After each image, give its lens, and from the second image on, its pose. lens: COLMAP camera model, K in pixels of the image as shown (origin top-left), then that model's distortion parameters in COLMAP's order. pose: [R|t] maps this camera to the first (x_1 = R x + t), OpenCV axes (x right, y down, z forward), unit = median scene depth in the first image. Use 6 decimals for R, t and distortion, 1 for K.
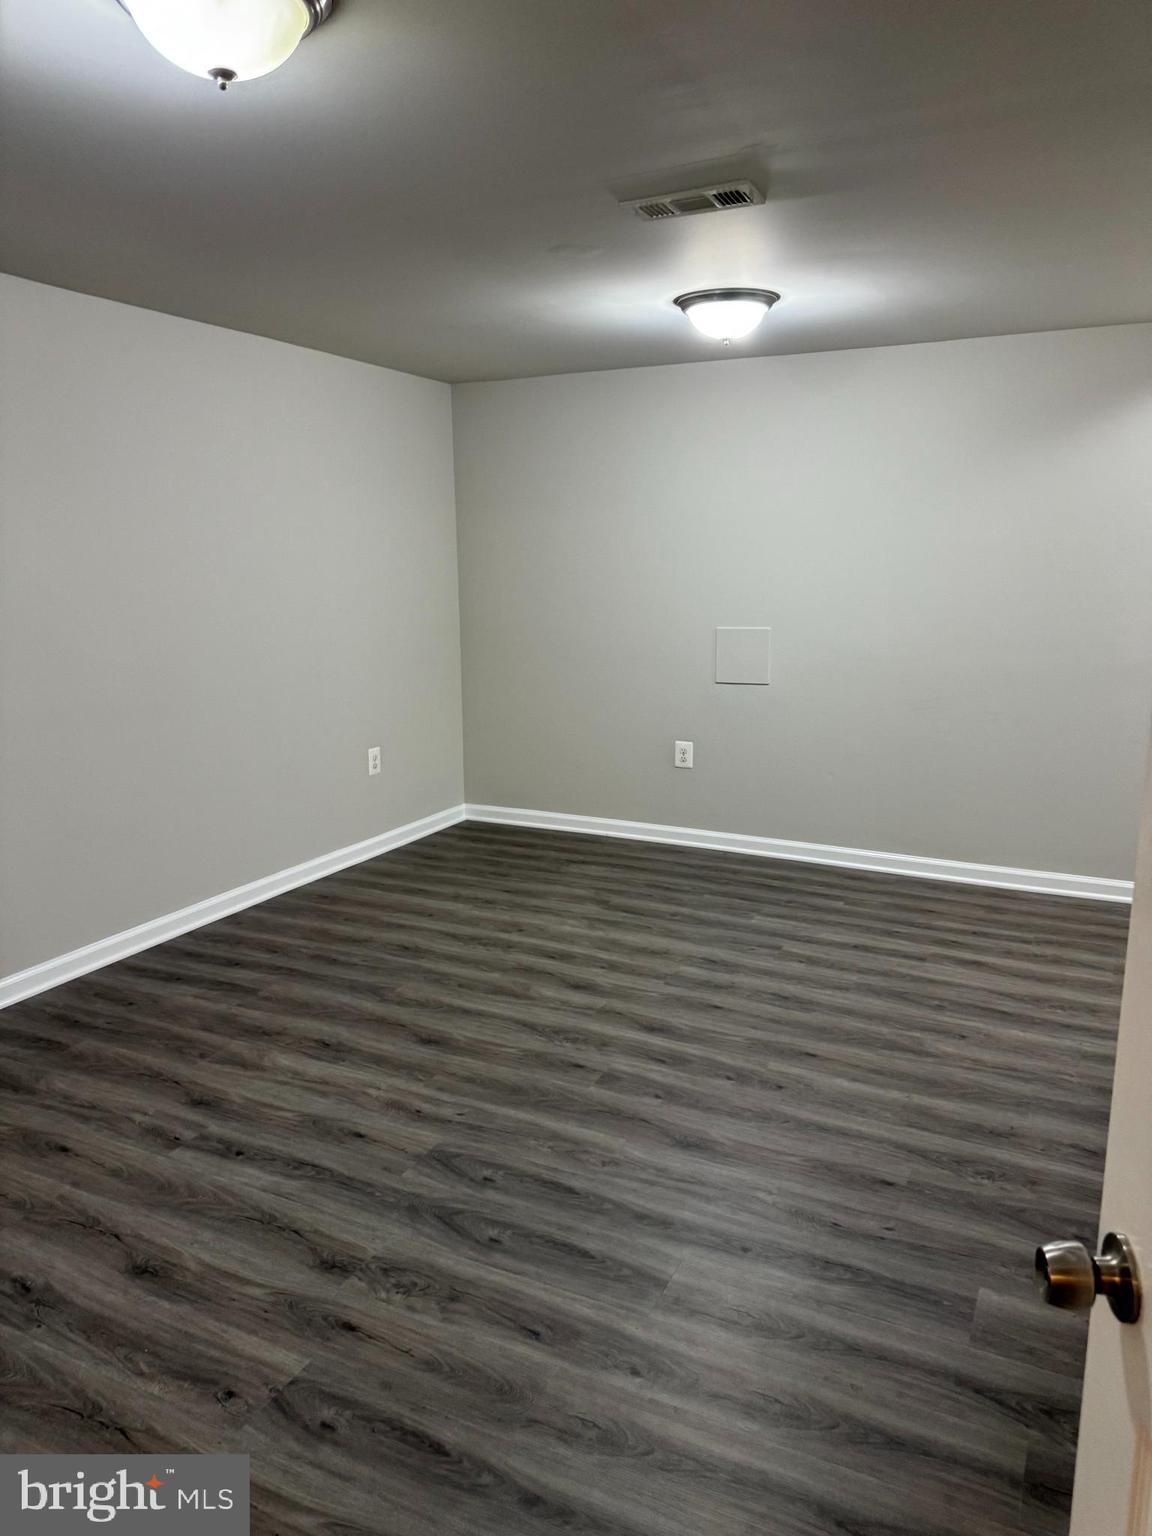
lens RADIAL K [[1064.0, 0, 576.0], [0, 1064.0, 768.0], [0, 0, 1]] dist [-0.009377, -0.004281]
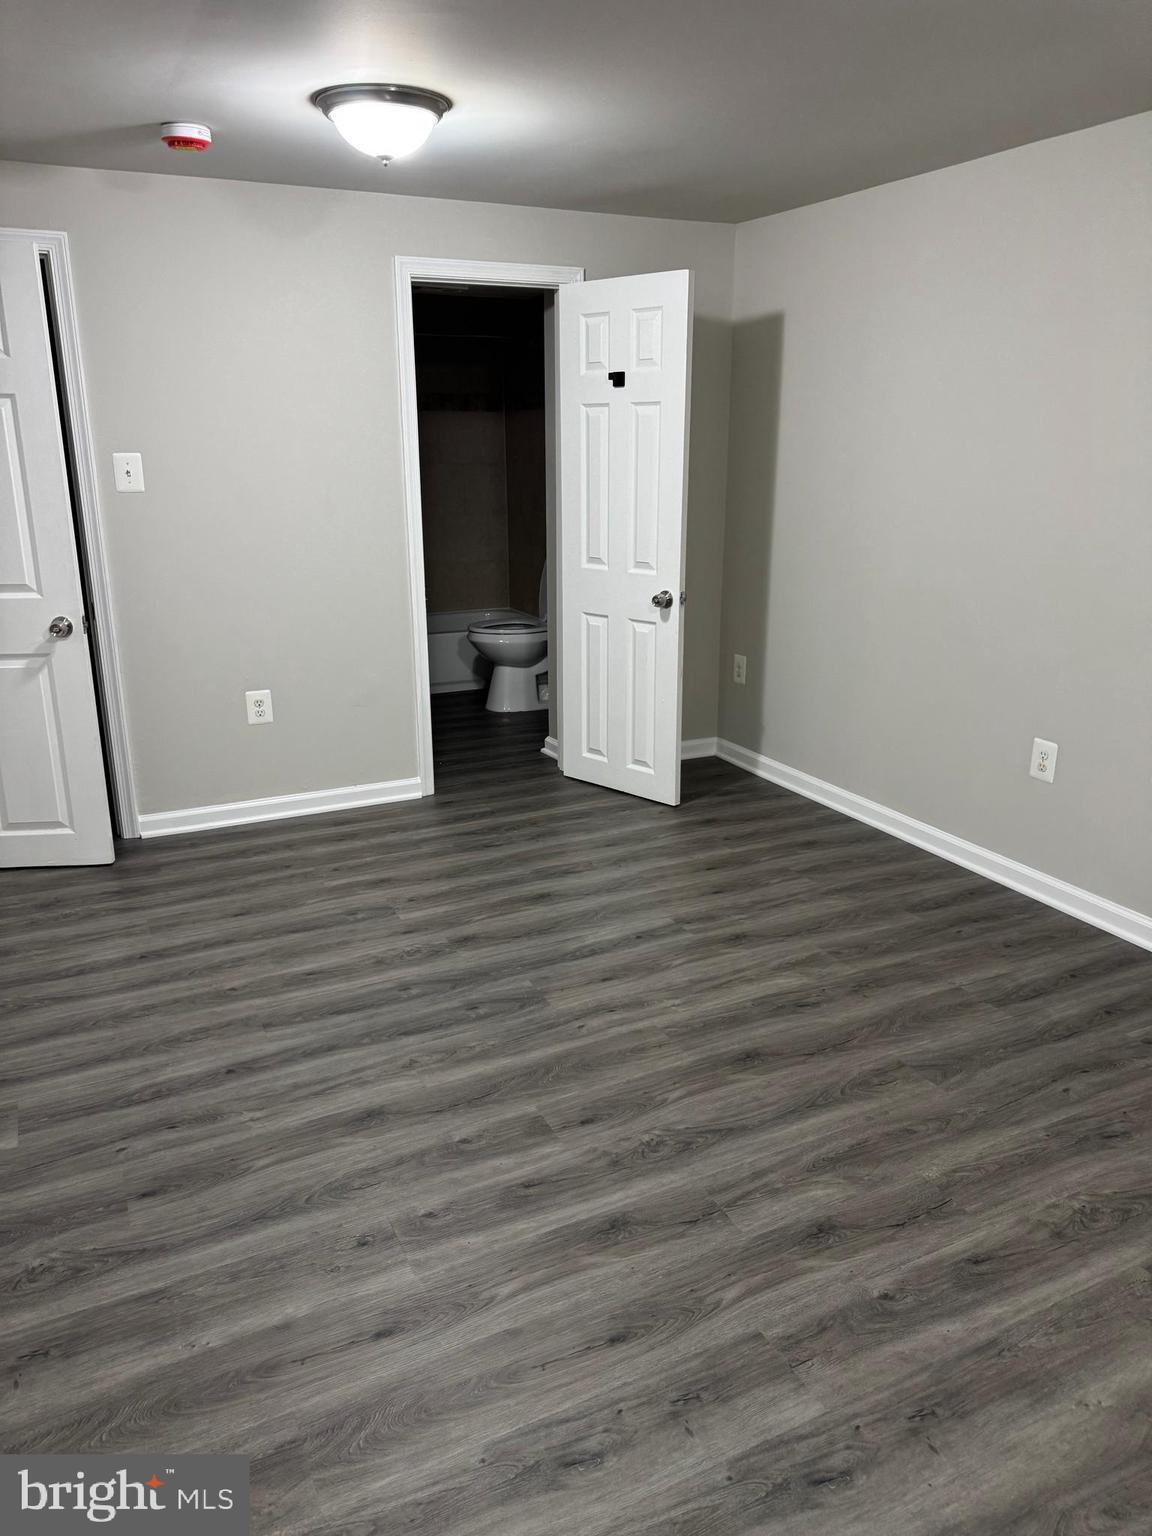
lens RADIAL K [[1064.0, 0, 576.0], [0, 1064.0, 768.0], [0, 0, 1]] dist [-0.009377, -0.004281]
pose [[-0.596561, 0.243323, -0.764793, 0.627394], [-0.170332, 0.892838, 0.416926, -0.317025], [0.784285, 0.378991, -0.491186, 1.487826]]
